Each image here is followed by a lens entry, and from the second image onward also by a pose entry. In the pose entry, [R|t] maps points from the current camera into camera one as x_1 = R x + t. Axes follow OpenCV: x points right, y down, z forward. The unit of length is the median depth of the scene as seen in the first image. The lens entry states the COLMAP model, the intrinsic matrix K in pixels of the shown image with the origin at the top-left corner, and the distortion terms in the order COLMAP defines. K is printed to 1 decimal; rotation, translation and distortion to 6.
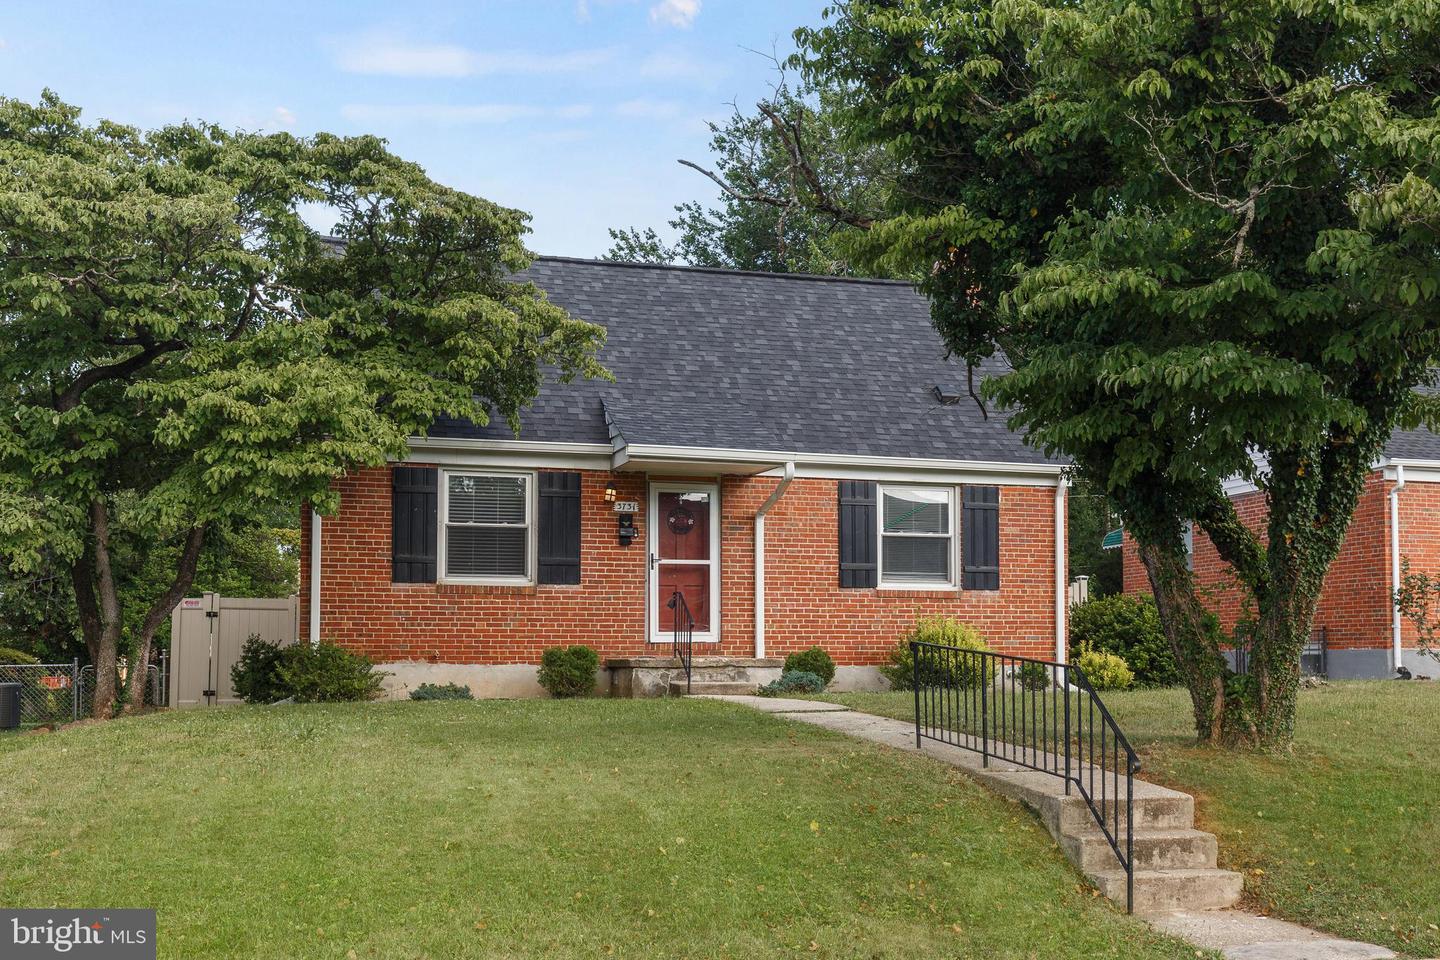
lens RADIAL K [[1454.4, 0, 720.0], [0, 1454.4, 480.0], [0, 0, 1]] dist [-0.000298, -0.009113]
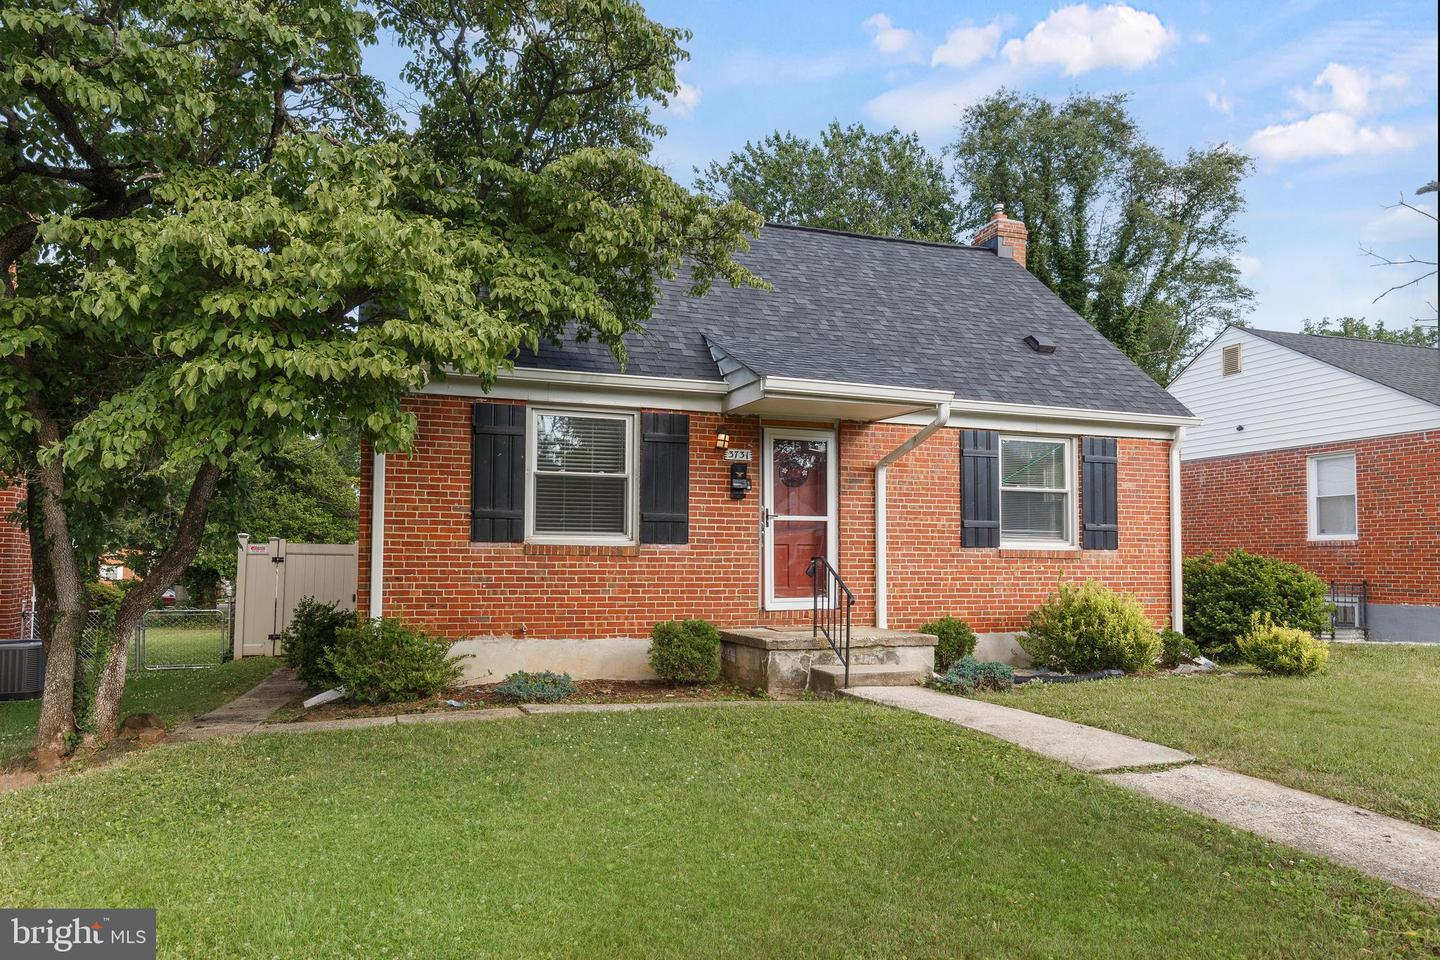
lens RADIAL K [[1065.2, 0, 718.8], [0, 1065.2, 458.0], [0, 0, 1]] dist [0.002789, 0.002681]
pose [[0.999378, 0.010640, 0.033617, -0.099454], [-0.011059, 0.999863, 0.012324, 0.012764], [-0.033482, -0.012688, 0.999359, 0.367460]]
